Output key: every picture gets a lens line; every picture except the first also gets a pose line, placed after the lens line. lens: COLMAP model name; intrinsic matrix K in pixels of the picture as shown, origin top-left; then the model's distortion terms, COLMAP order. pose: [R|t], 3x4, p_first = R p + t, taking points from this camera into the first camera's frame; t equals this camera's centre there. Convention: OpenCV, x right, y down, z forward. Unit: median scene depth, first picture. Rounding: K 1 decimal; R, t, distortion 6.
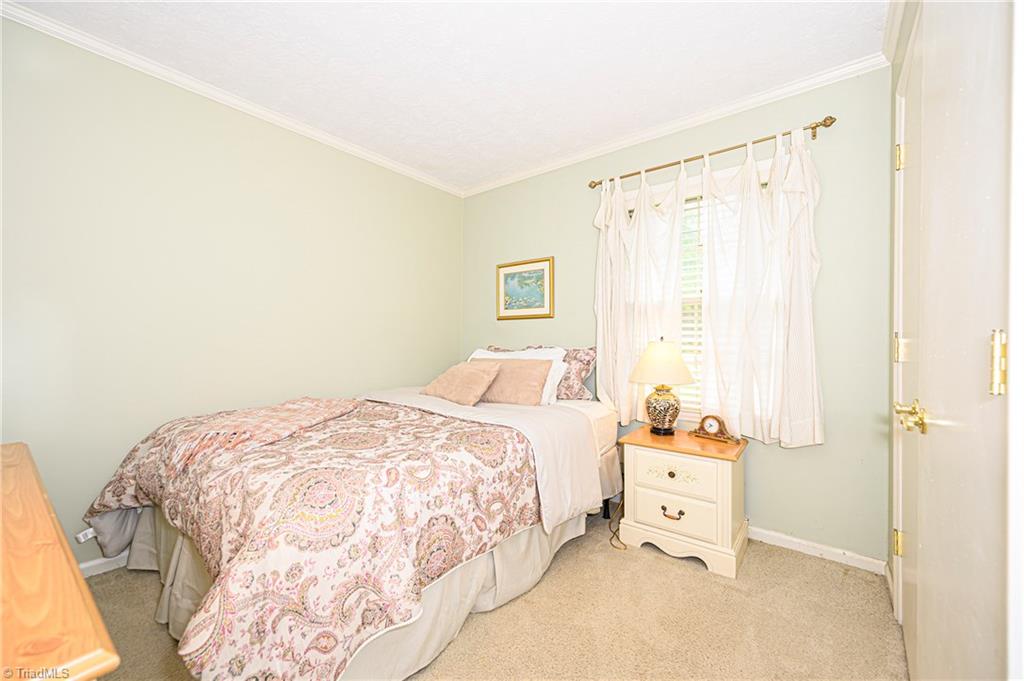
lens RADIAL K [[407.5, 0, 505.4], [0, 407.5, 340.4], [0, 0, 1]] dist [-0.000322, 0.000574]
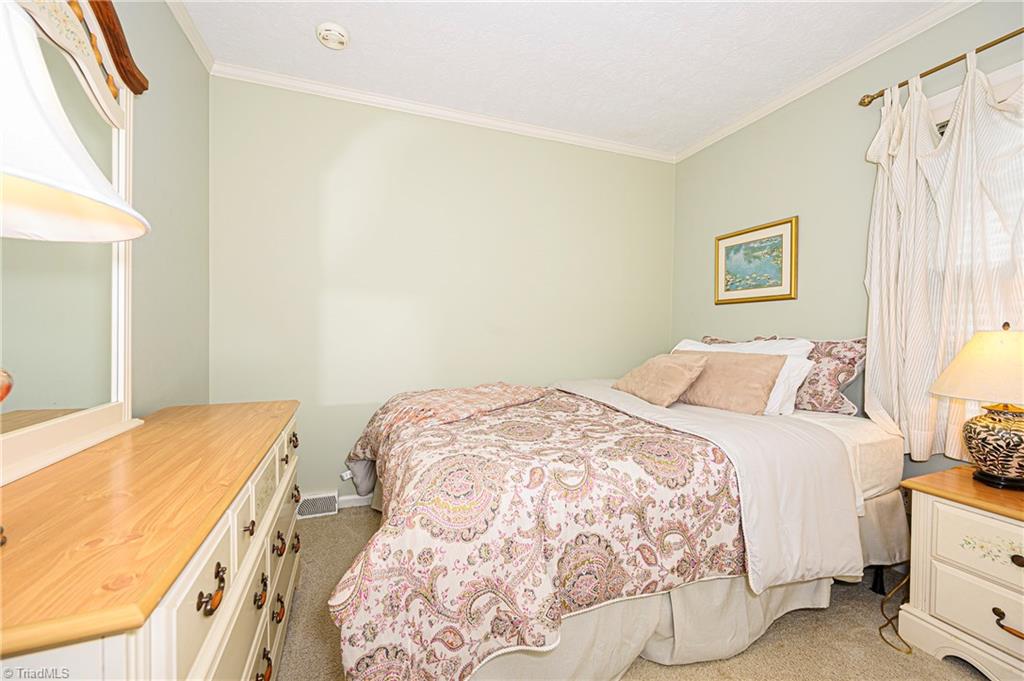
lens RADIAL K [[407.5, 0, 514.8], [0, 407.5, 339.4], [0, 0, 1]] dist [-0.000322, 0.000574]
pose [[0.857205, 0.016685, -0.514705, 0.096683], [-0.007614, 0.999776, 0.019728, 0.011260], [0.514919, -0.012992, 0.857140, 0.154791]]
